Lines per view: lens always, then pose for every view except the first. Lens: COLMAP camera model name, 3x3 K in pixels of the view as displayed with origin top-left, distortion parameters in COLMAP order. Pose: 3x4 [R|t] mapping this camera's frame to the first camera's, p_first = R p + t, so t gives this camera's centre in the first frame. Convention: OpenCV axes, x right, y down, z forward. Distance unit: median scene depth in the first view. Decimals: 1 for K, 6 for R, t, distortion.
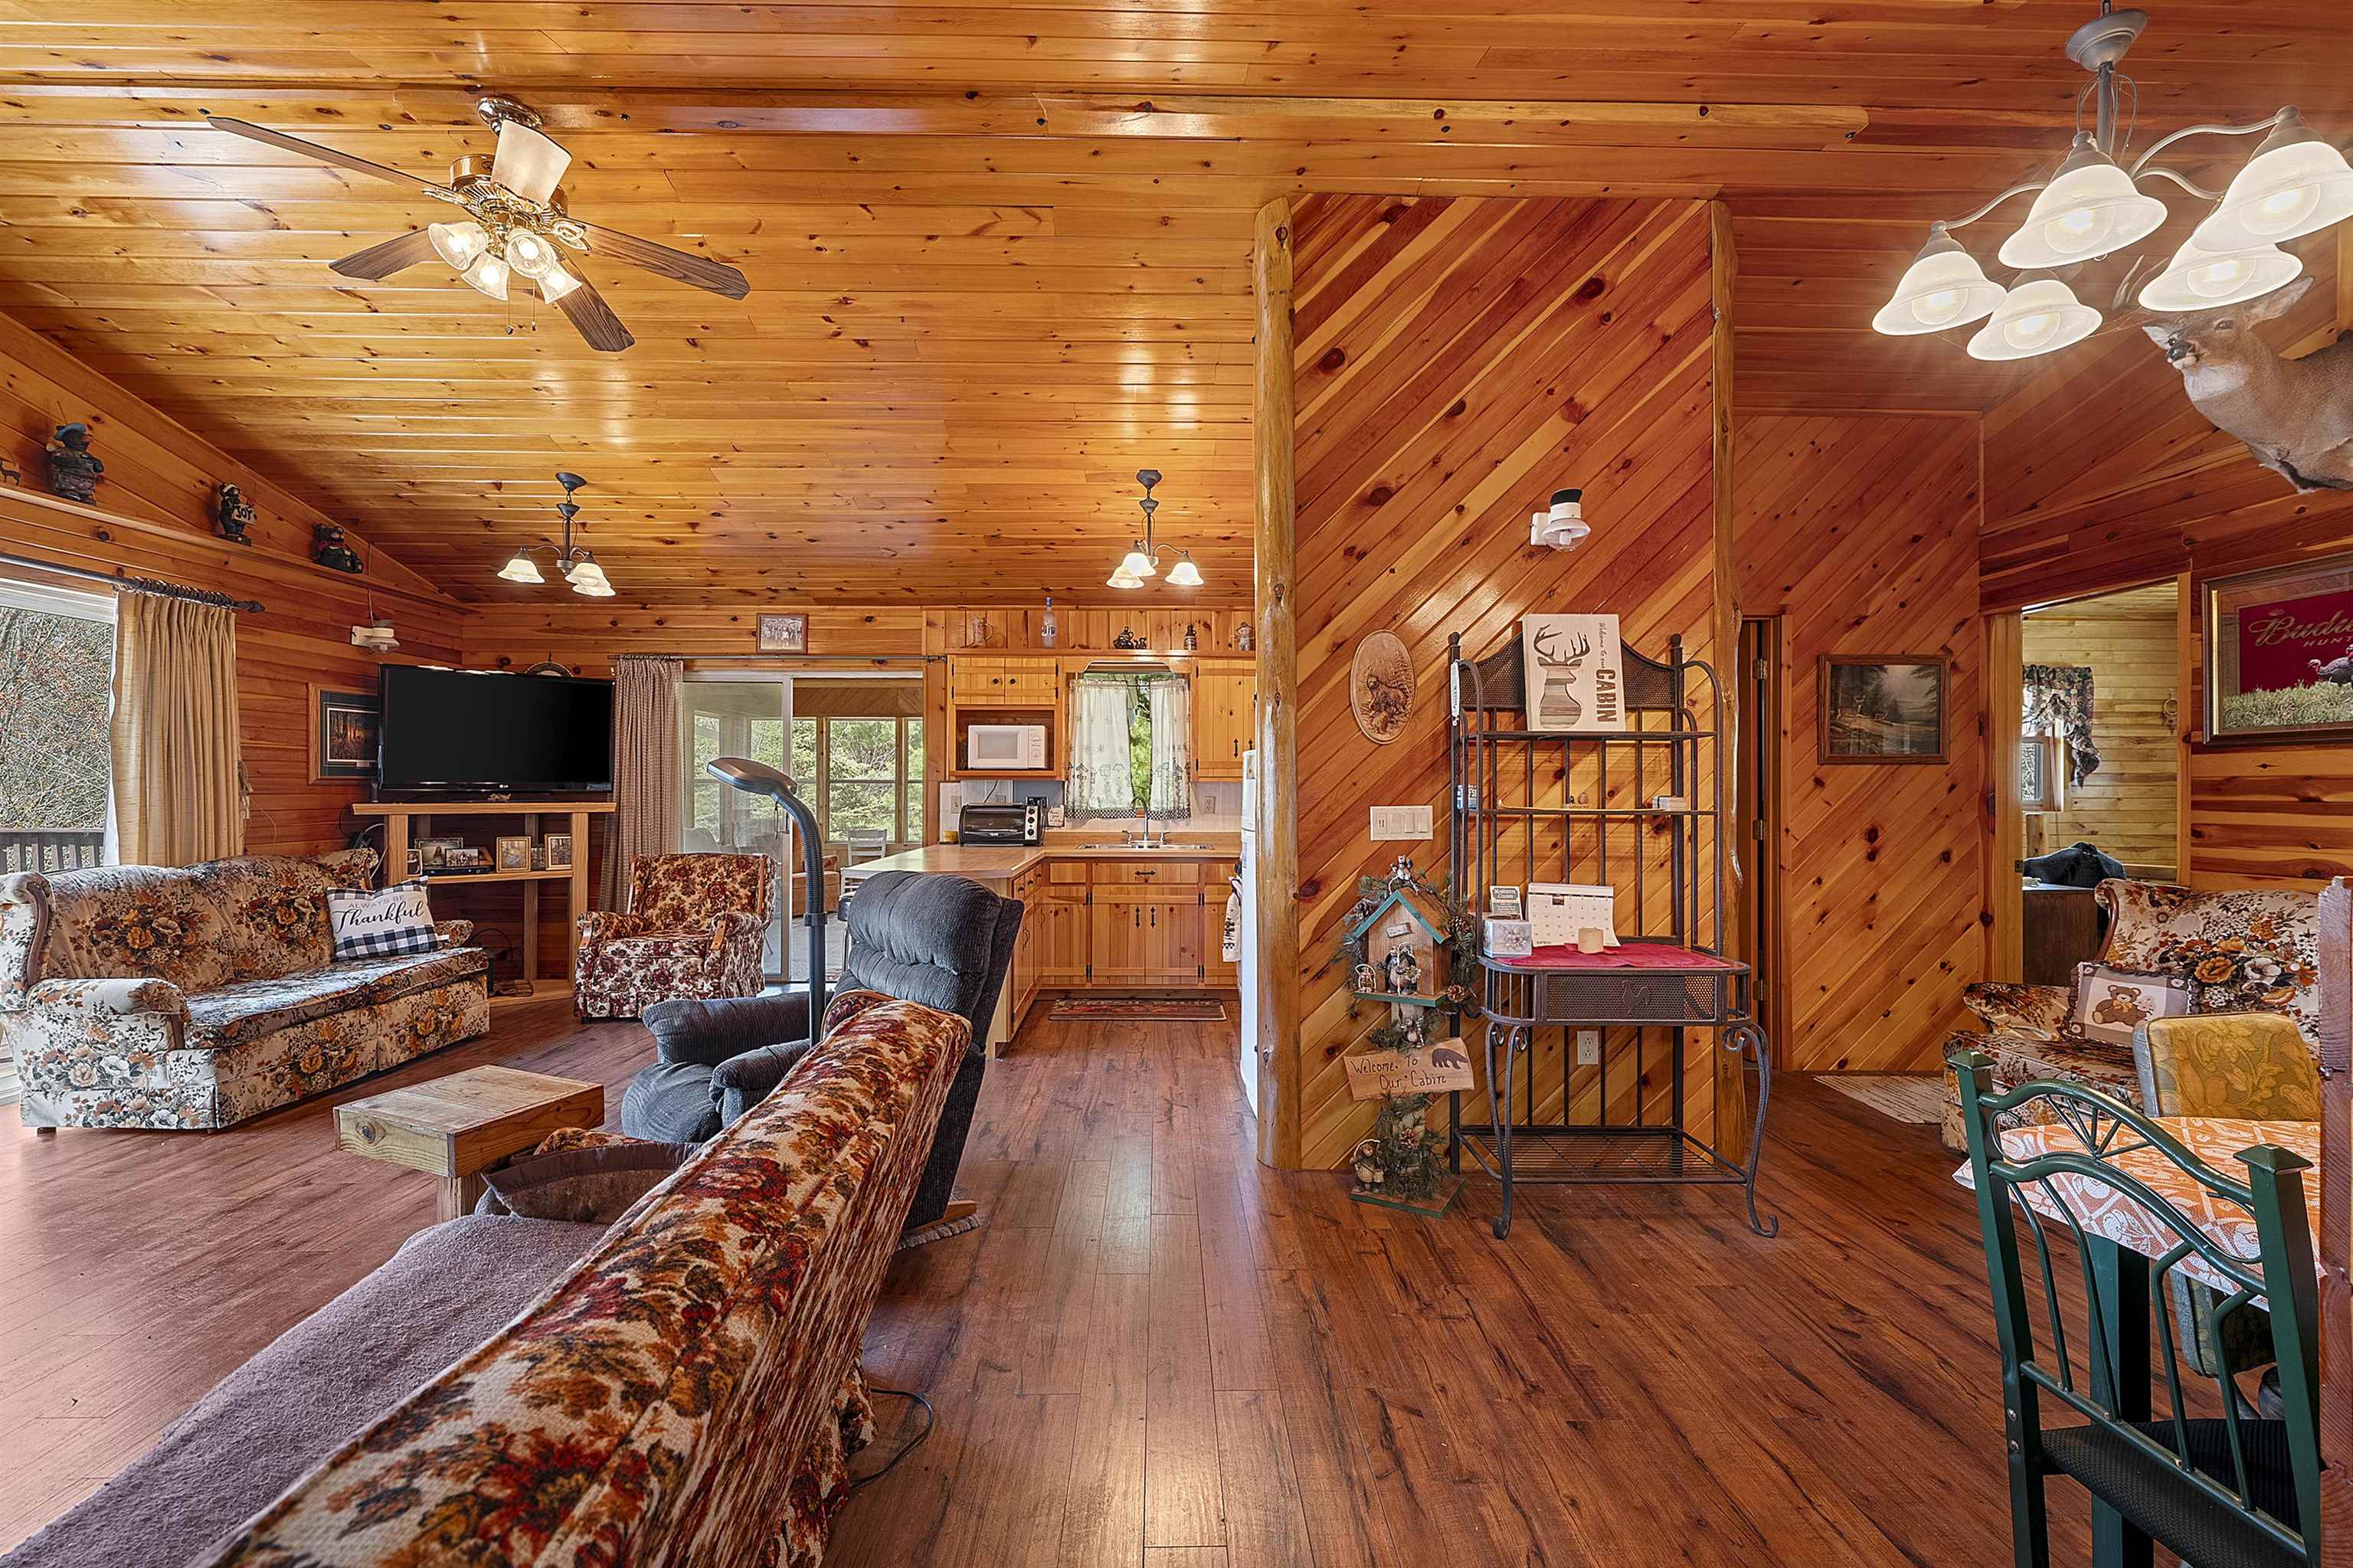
lens RADIAL K [[989.0, 0, 1176.0], [0, 989.0, 786.8], [0, 0, 1]] dist [-0.001793, 0.000239]
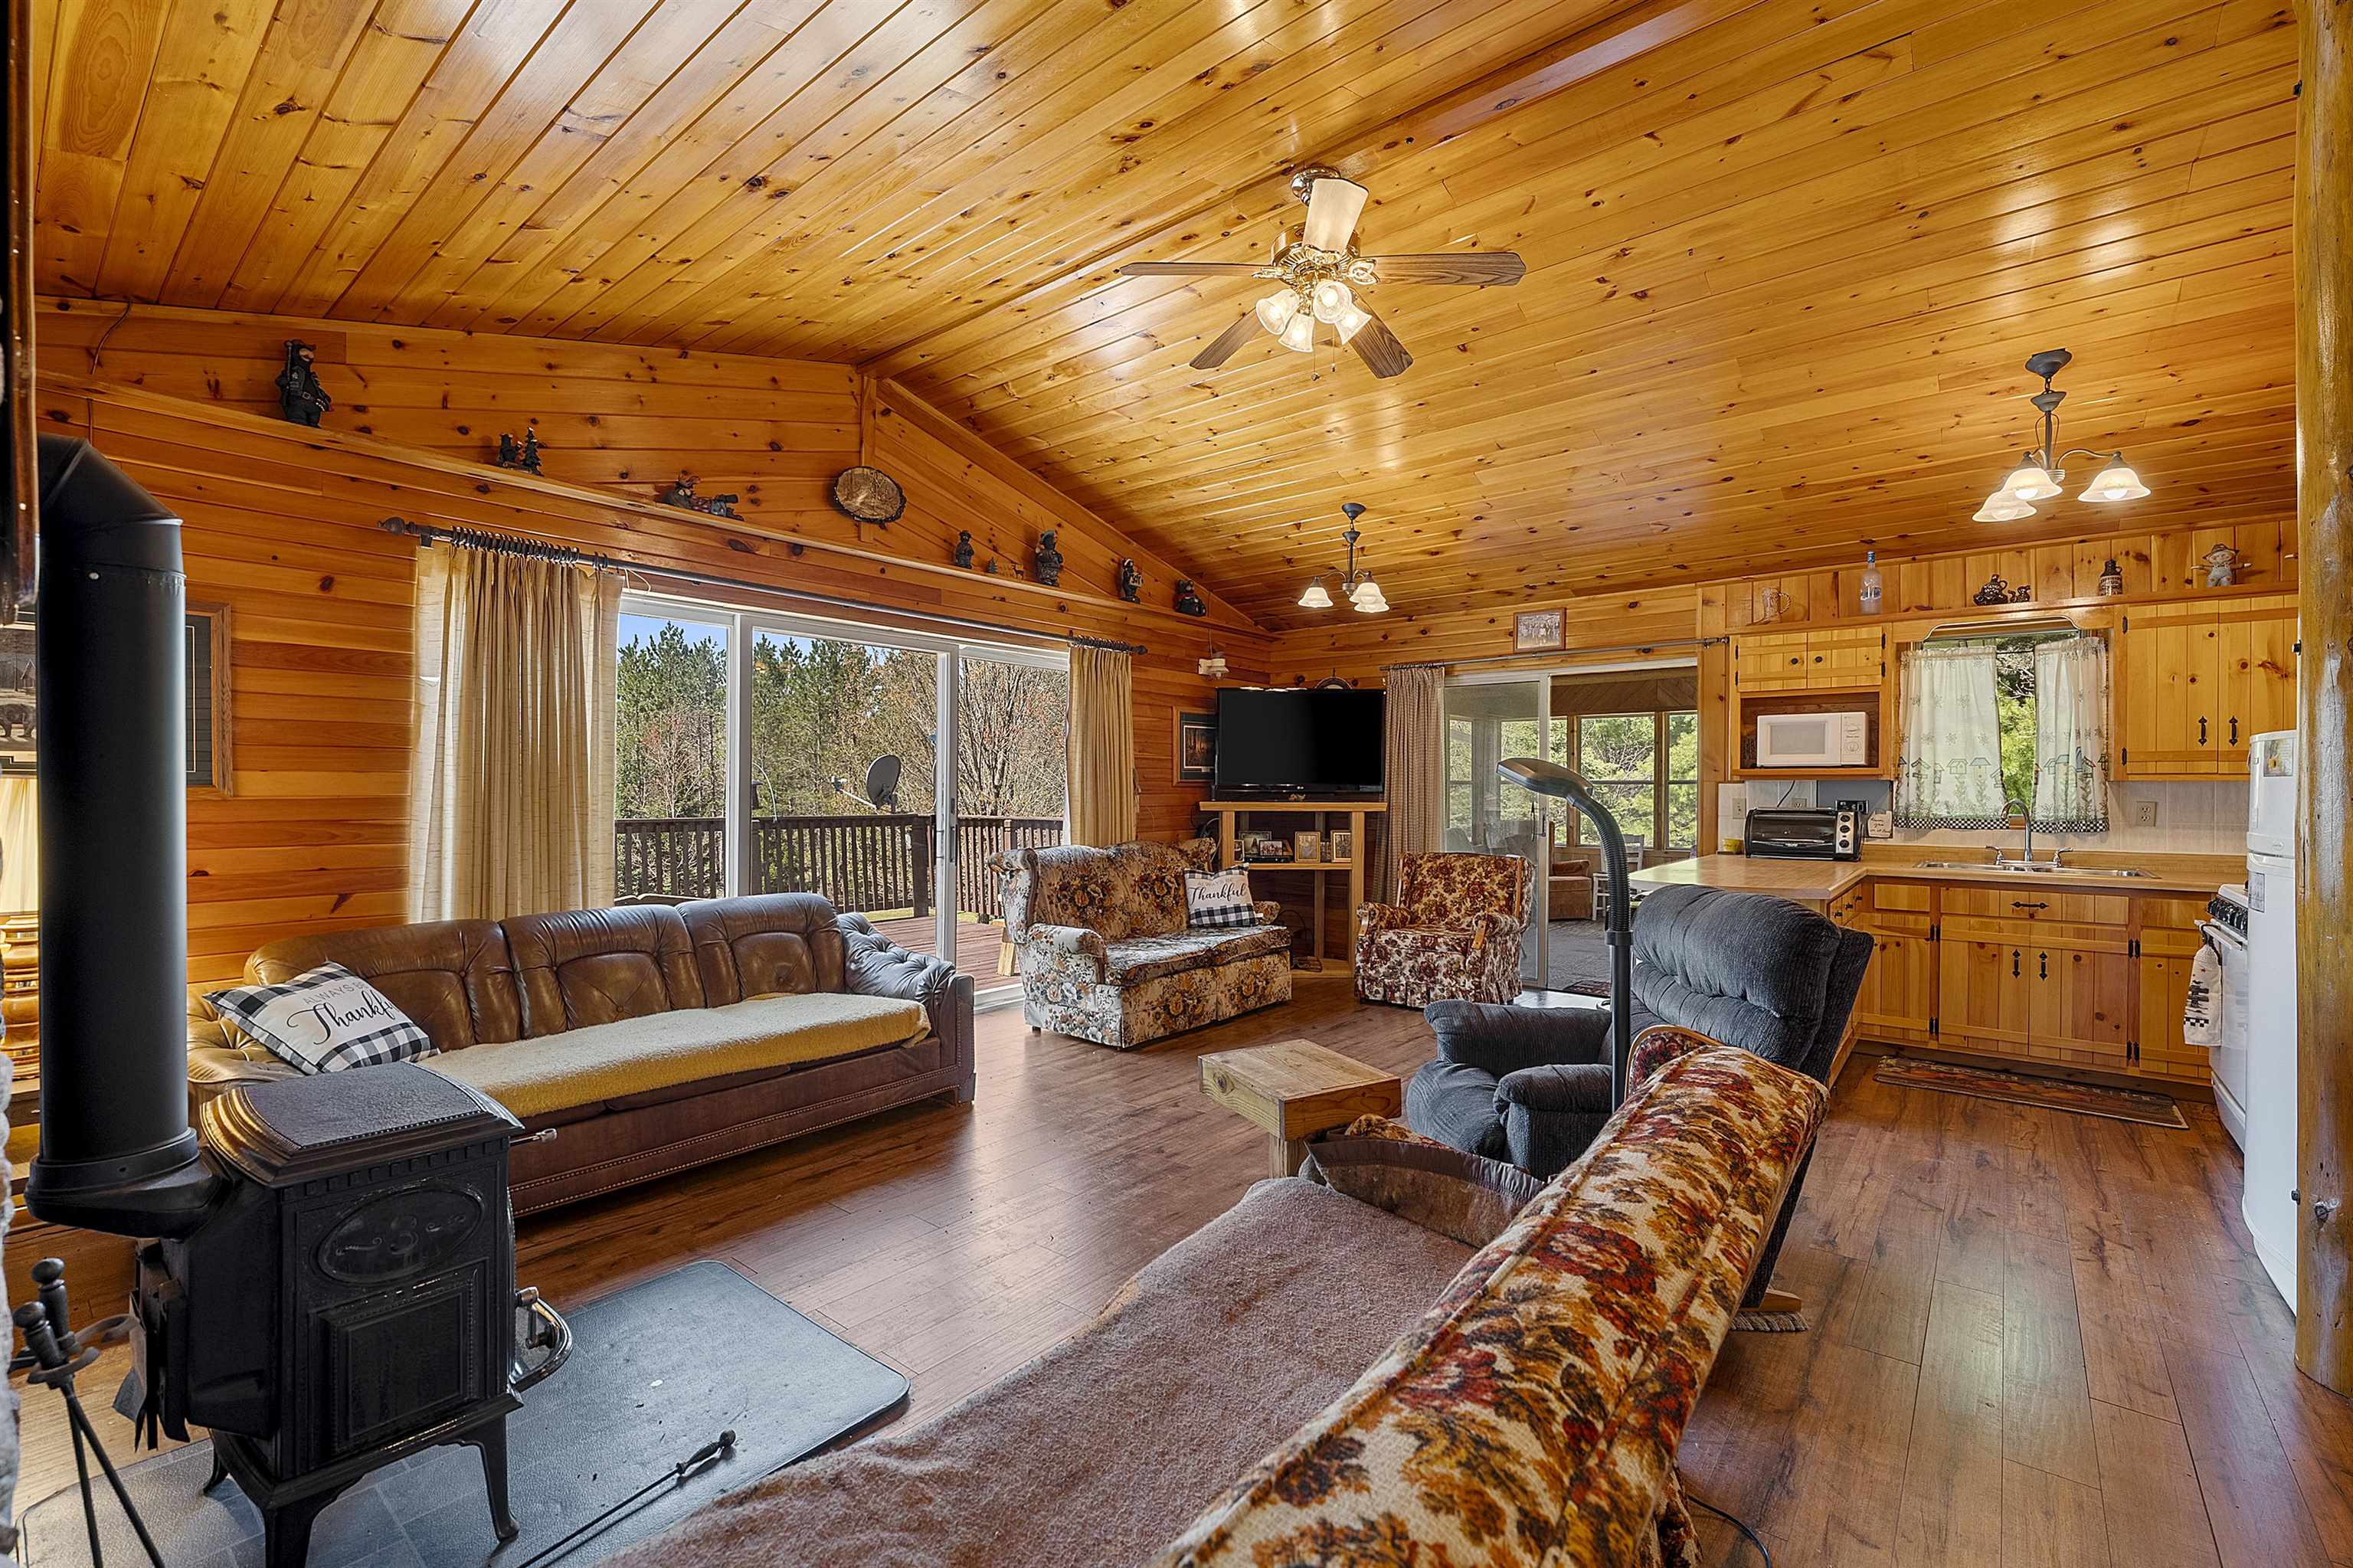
lens RADIAL K [[1000.9, 0, 1179.5], [0, 1000.9, 794.7], [0, 0, 1]] dist [-0.002731, -0.000122]
pose [[0.759441, 0.003910, -0.650564, -0.033788], [0.000250, 0.999980, 0.006302, 0.000222], [0.650576, -0.004949, 0.759425, 0.026909]]
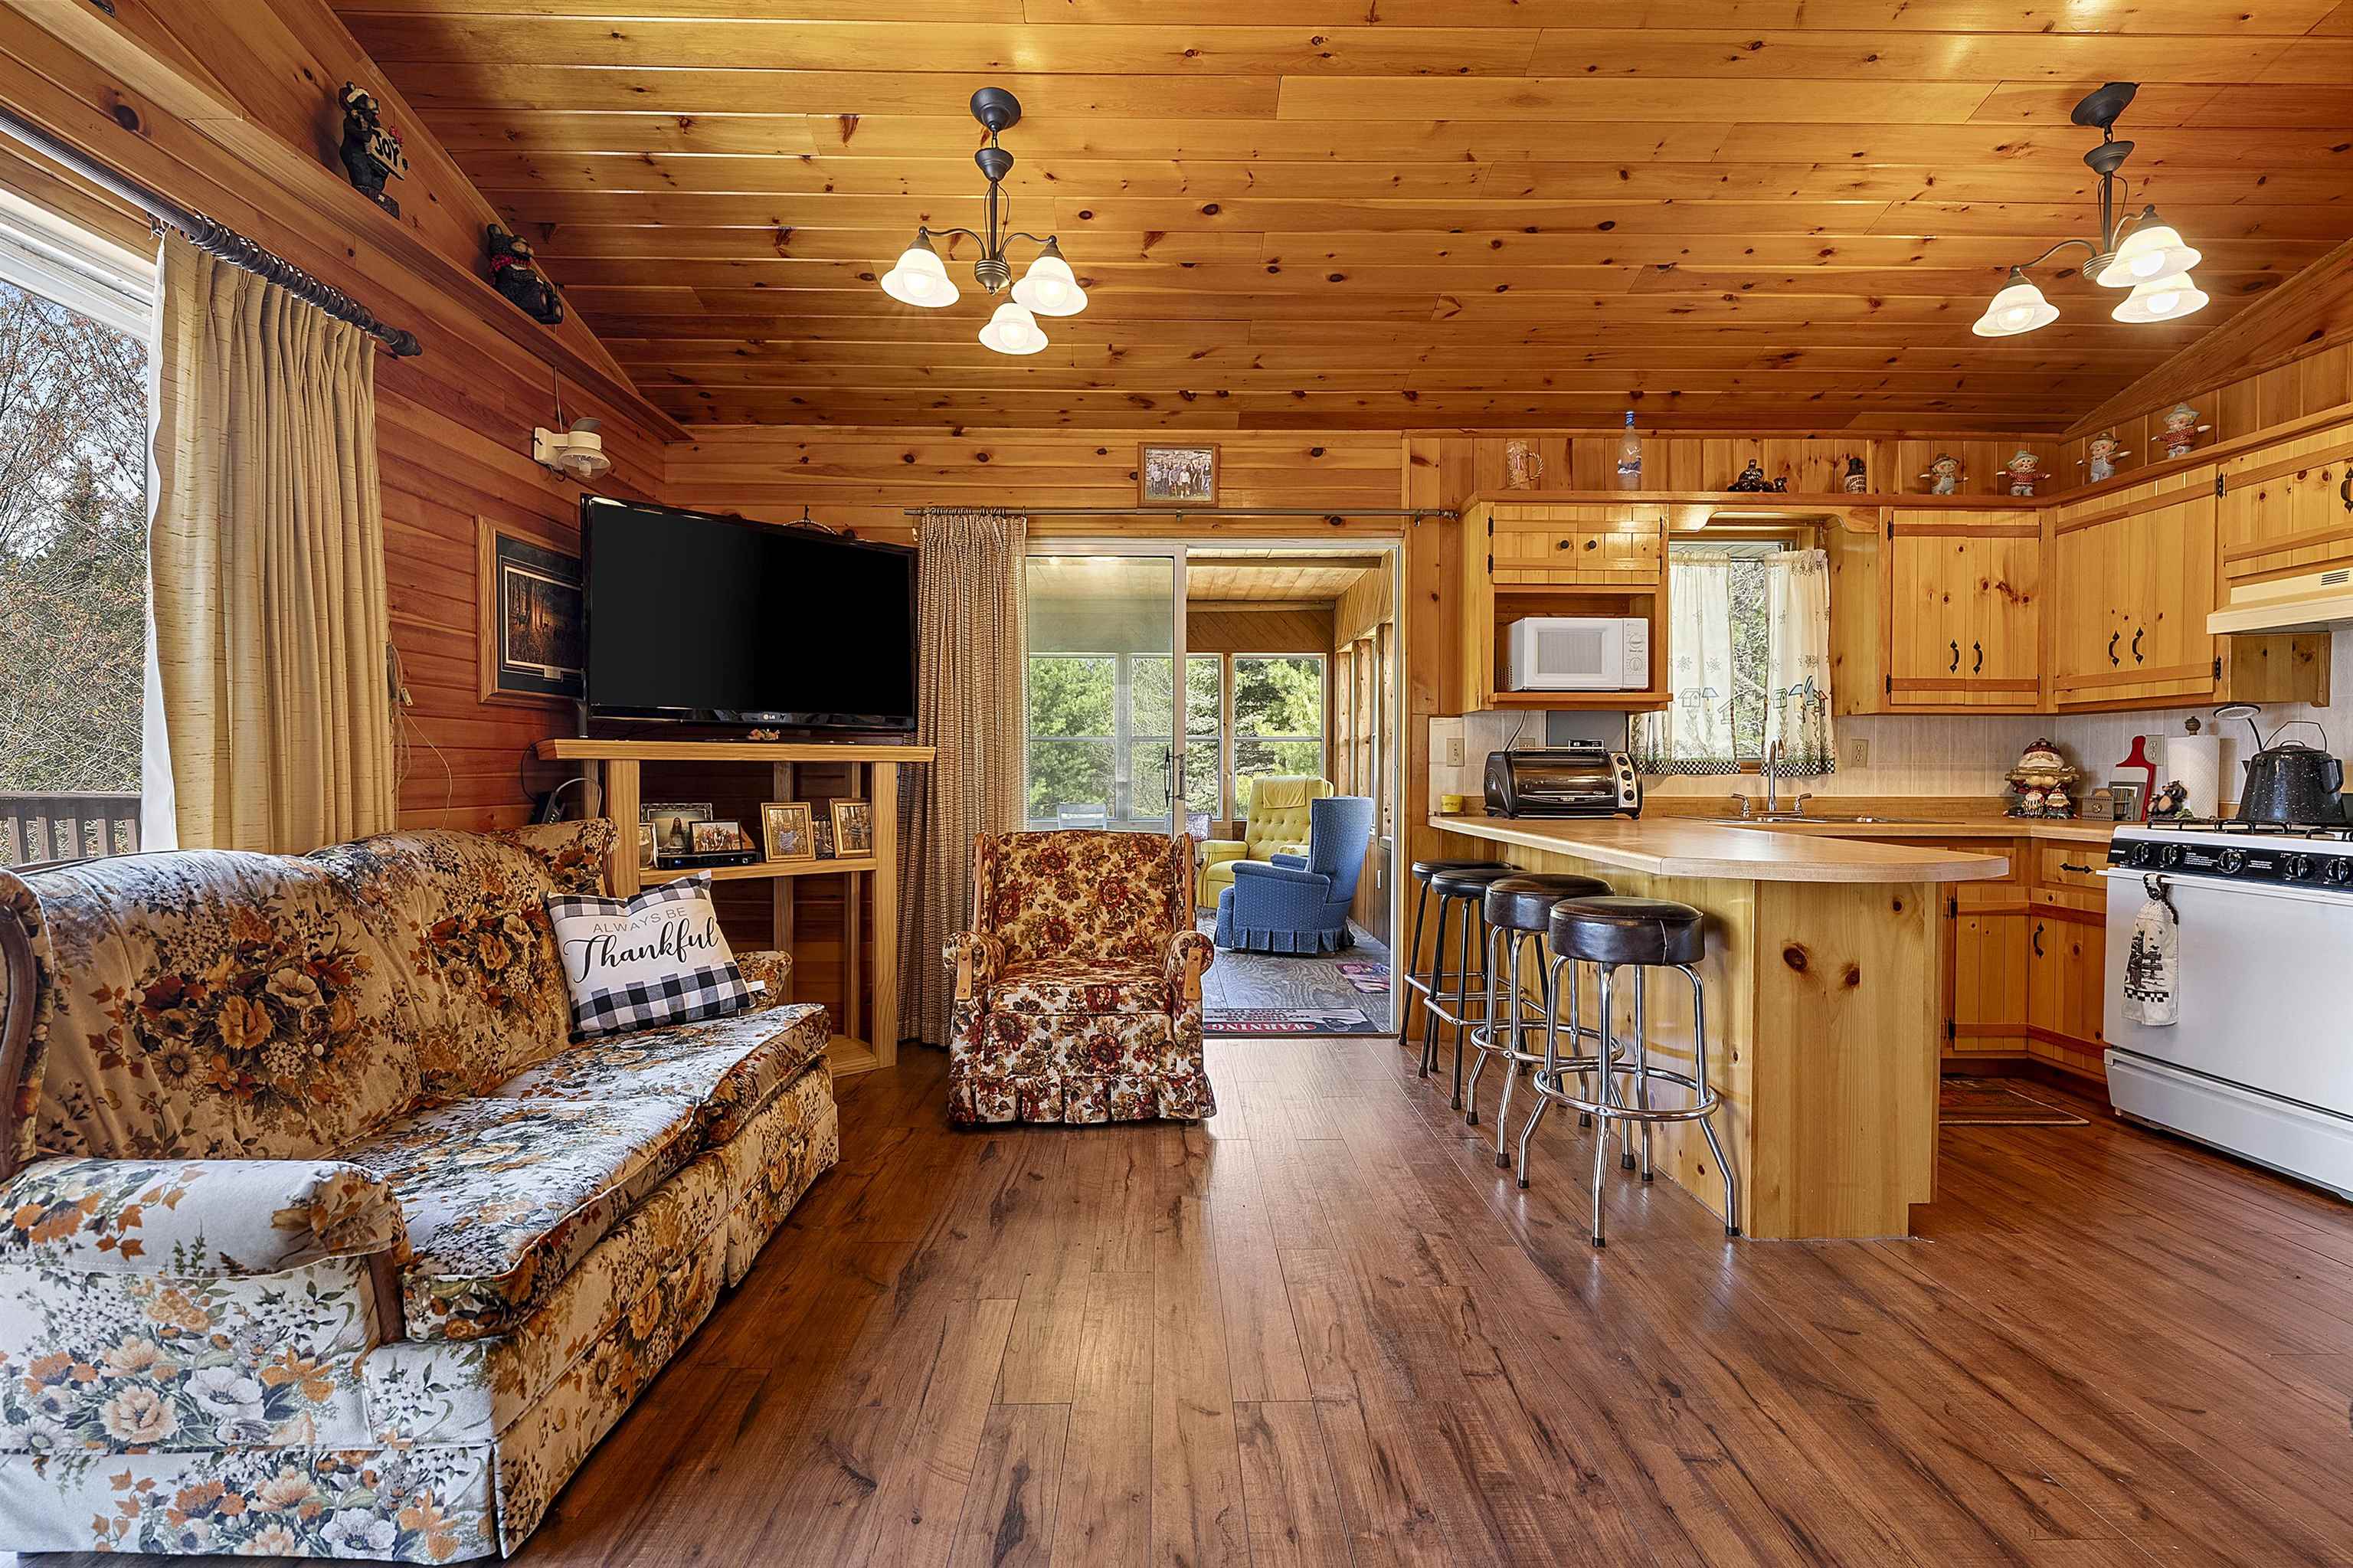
lens RADIAL K [[1052.1, 0, 1178.8], [0, 1052.1, 787.8], [0, 0, 1]] dist [-0.002436, -0.000309]
pose [[0.999989, -0.000595, -0.004554, -0.514555], [0.000683, 0.999810, 0.019456, 0.035453], [0.004542, -0.019459, 0.999800, 0.441212]]
